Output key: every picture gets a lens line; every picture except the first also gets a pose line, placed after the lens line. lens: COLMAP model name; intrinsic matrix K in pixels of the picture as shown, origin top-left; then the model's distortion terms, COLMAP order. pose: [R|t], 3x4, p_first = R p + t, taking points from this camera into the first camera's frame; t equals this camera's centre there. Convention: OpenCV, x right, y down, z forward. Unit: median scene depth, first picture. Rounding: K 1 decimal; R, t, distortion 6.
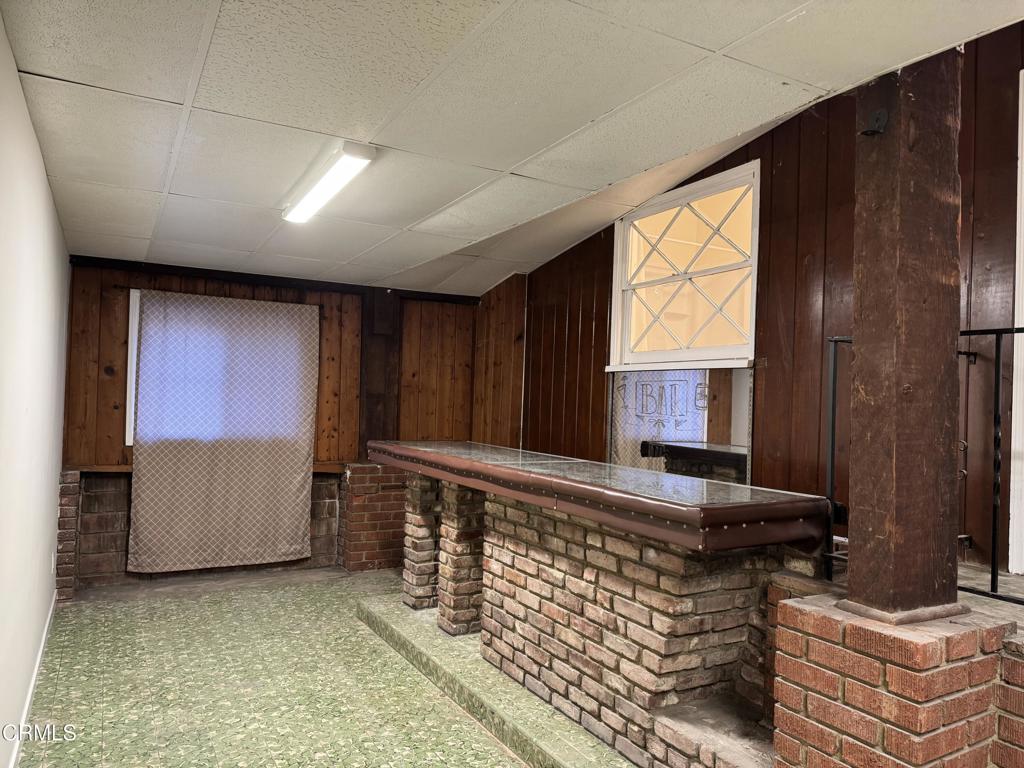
lens RADIAL K [[720.7, 0, 504.8], [0, 720.7, 387.9], [0, 0, 1]] dist [0.012442, -0.005726]
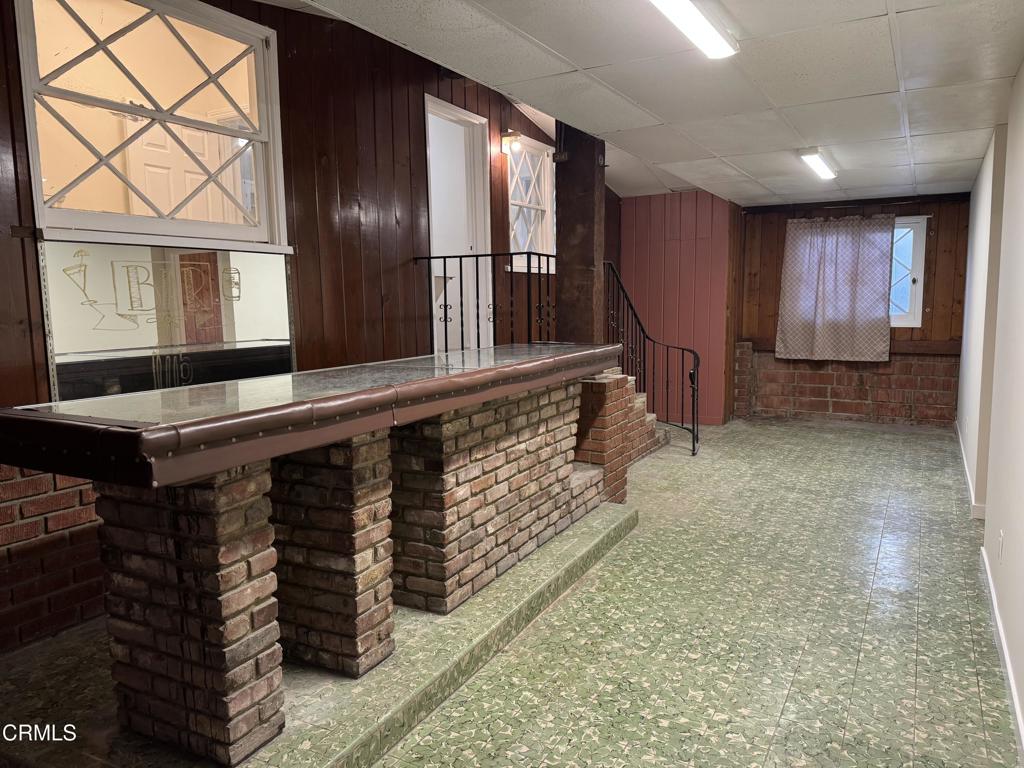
lens RADIAL K [[720.7, 0, 505.0], [0, 720.7, 378.8], [0, 0, 1]] dist [0.012442, -0.005726]
pose [[-0.516065, -0.134298, 0.845956, -0.793432], [-0.018523, 0.989151, 0.145731, -0.008105], [-0.856349, 0.059537, -0.512953, 1.488699]]
